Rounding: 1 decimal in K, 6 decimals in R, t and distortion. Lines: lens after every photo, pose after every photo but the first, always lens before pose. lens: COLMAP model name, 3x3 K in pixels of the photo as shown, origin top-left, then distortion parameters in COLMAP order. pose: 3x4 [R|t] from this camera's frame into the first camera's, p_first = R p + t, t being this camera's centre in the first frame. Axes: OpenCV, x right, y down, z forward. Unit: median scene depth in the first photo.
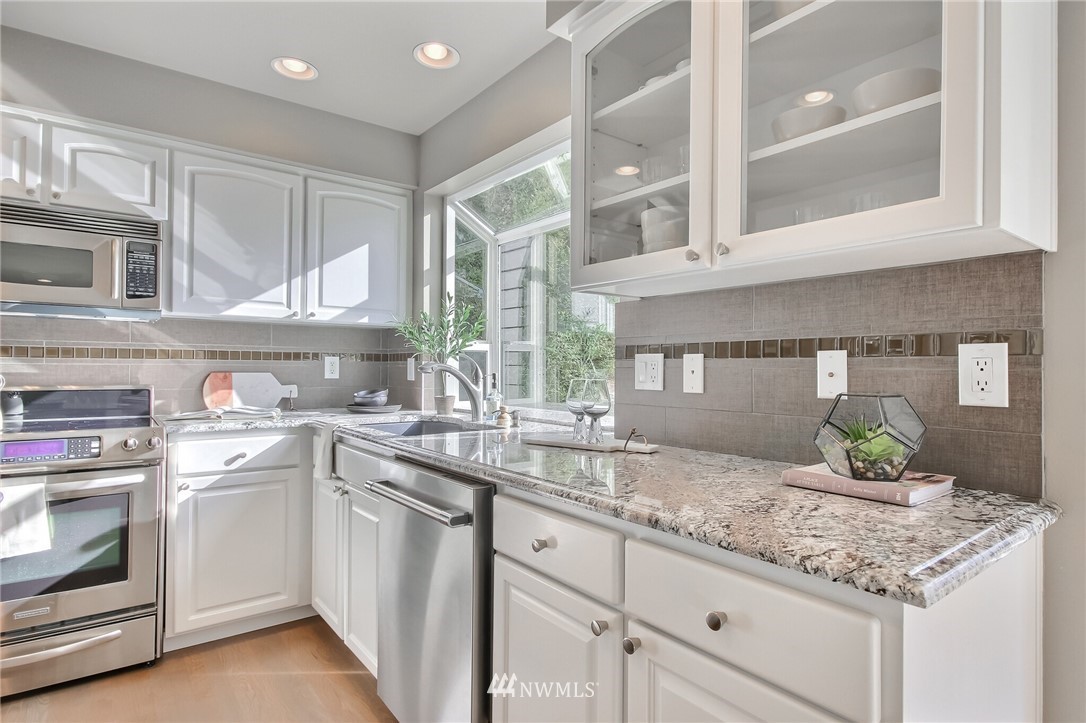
lens RADIAL K [[581.2, 0, 545.1], [0, 581.2, 360.8], [0, 0, 1]] dist [0.000320, 0.003560]
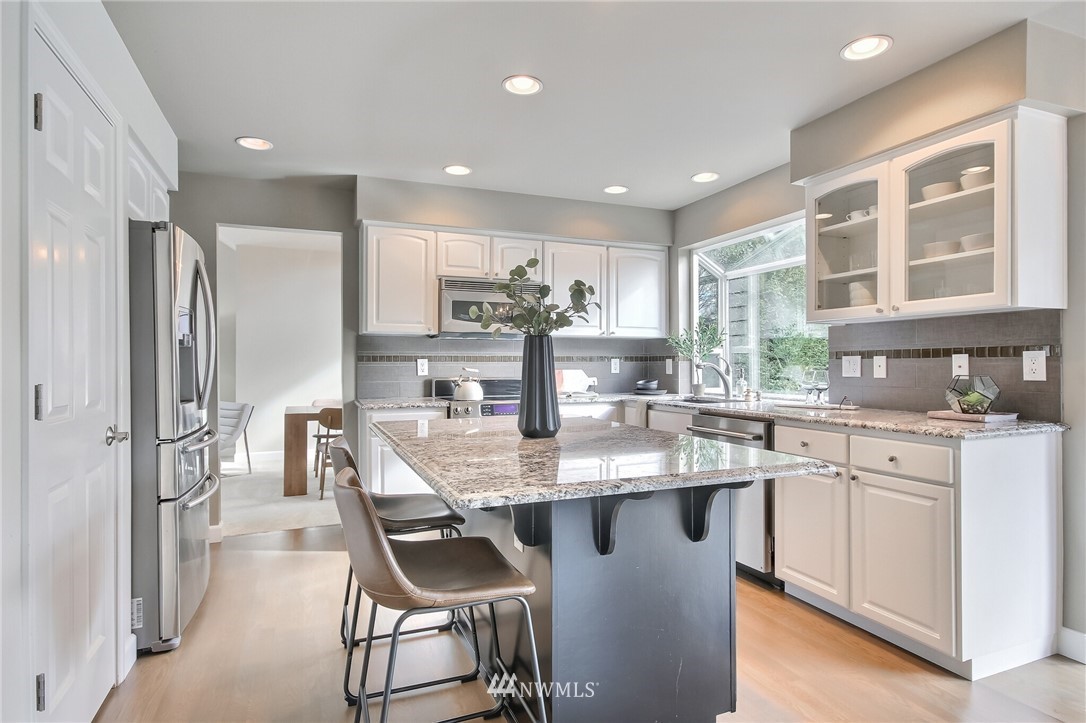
lens RADIAL K [[581.2, 0, 548.4], [0, 581.2, 364.7], [0, 0, 1]] dist [0.000320, 0.003560]
pose [[0.965102, -0.010055, -0.261681, -0.182041], [0.012881, 0.999876, 0.009086, -0.009882], [0.261557, -0.012140, 0.965112, -0.690790]]
